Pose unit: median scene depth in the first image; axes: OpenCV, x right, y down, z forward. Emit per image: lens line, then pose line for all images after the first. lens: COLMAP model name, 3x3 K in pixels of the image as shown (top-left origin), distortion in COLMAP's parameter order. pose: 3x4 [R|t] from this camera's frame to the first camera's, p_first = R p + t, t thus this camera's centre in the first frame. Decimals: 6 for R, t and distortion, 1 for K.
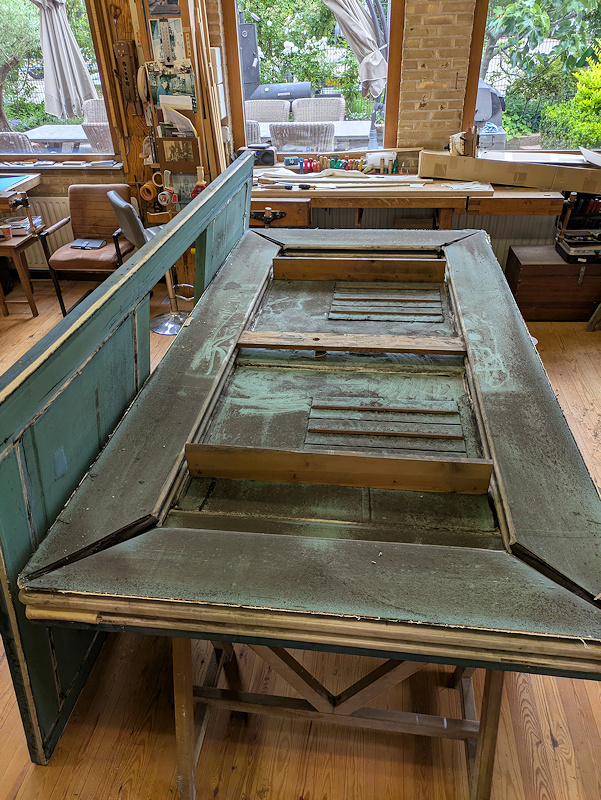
lens RADIAL K [[596.8, 0, 295.0], [0, 596.8, 403.6], [0, 0, 1]] dist [0.040278, -0.004838]
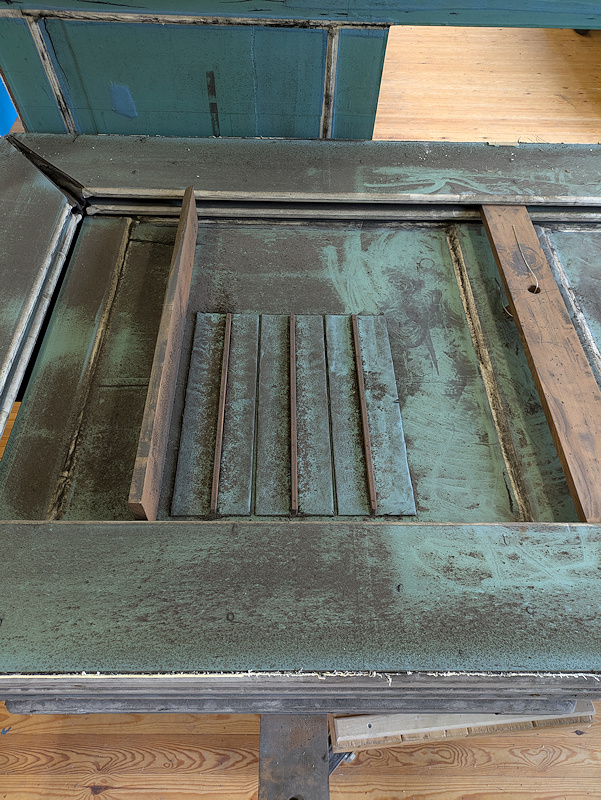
lens RADIAL K [[596.8, 0, 295.0], [0, 596.8, 403.6], [0, 0, 1]] dist [0.040278, -0.004838]
pose [[0.129941, 0.805702, -0.577892, 0.485210], [-0.565282, 0.539033, 0.624419, -0.320578], [0.814599, 0.245535, 0.525491, 0.641681]]
